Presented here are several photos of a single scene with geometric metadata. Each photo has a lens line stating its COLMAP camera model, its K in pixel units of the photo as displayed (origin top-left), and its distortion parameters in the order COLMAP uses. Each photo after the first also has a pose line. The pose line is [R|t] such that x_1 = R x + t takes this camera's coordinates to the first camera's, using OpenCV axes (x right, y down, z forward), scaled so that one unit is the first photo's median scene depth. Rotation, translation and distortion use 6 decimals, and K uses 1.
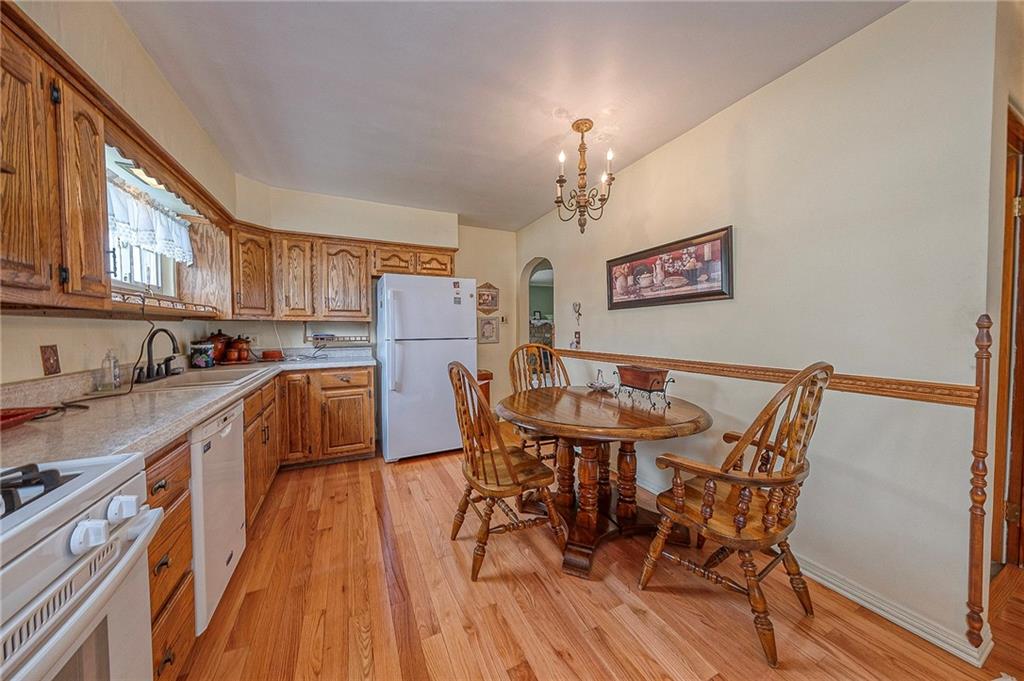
lens RADIAL K [[341.4, 0, 517.7], [0, 341.4, 339.0], [0, 0, 1]] dist [0.000062, -0.000044]
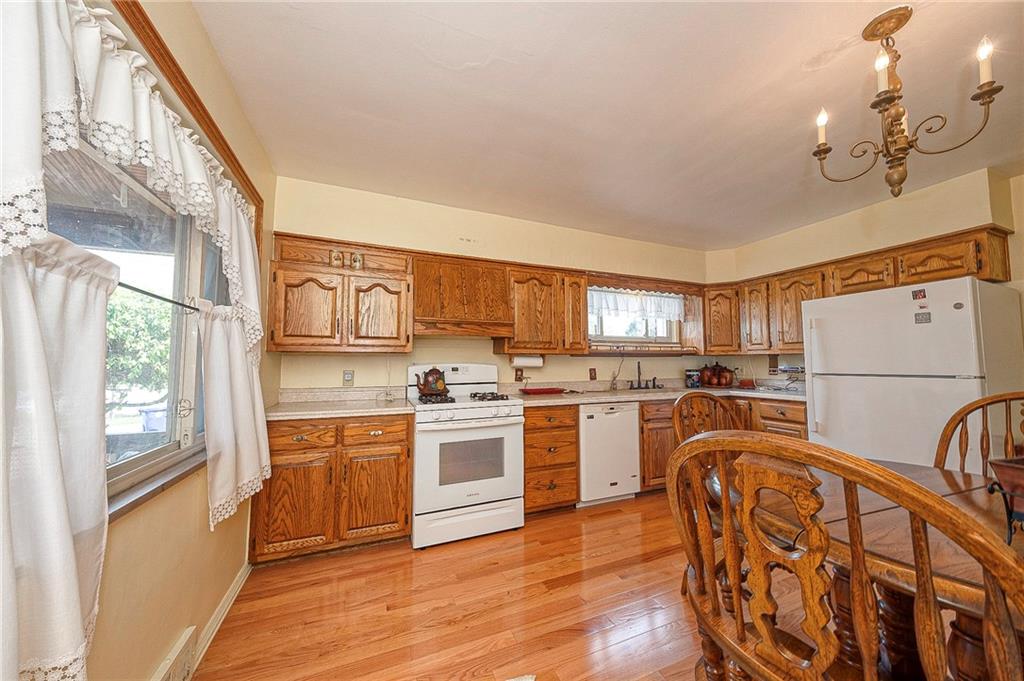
lens RADIAL K [[353.9, 0, 512.0], [0, 353.9, 340.5], [0, 0, 1]] dist [0.000947, -0.002724]
pose [[-0.080136, -0.061036, -0.994913, 0.714578], [-0.028374, 0.997859, -0.058932, -0.008664], [0.996380, 0.023507, -0.081696, 0.344878]]
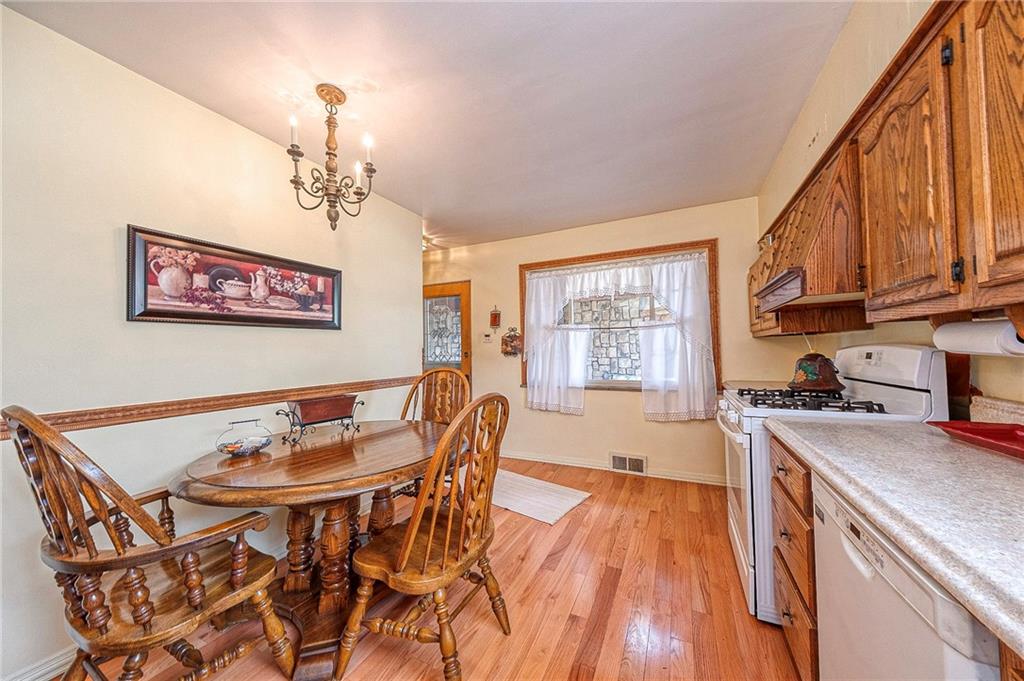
lens RADIAL K [[353.9, 0, 512.0], [0, 353.9, 340.5], [0, 0, 1]] dist [0.000947, -0.002724]
pose [[-0.608998, 0.040826, 0.792120, -0.592808], [0.042769, 0.998912, -0.018602, -0.023657], [-0.792018, 0.022550, -0.610081, 1.015950]]
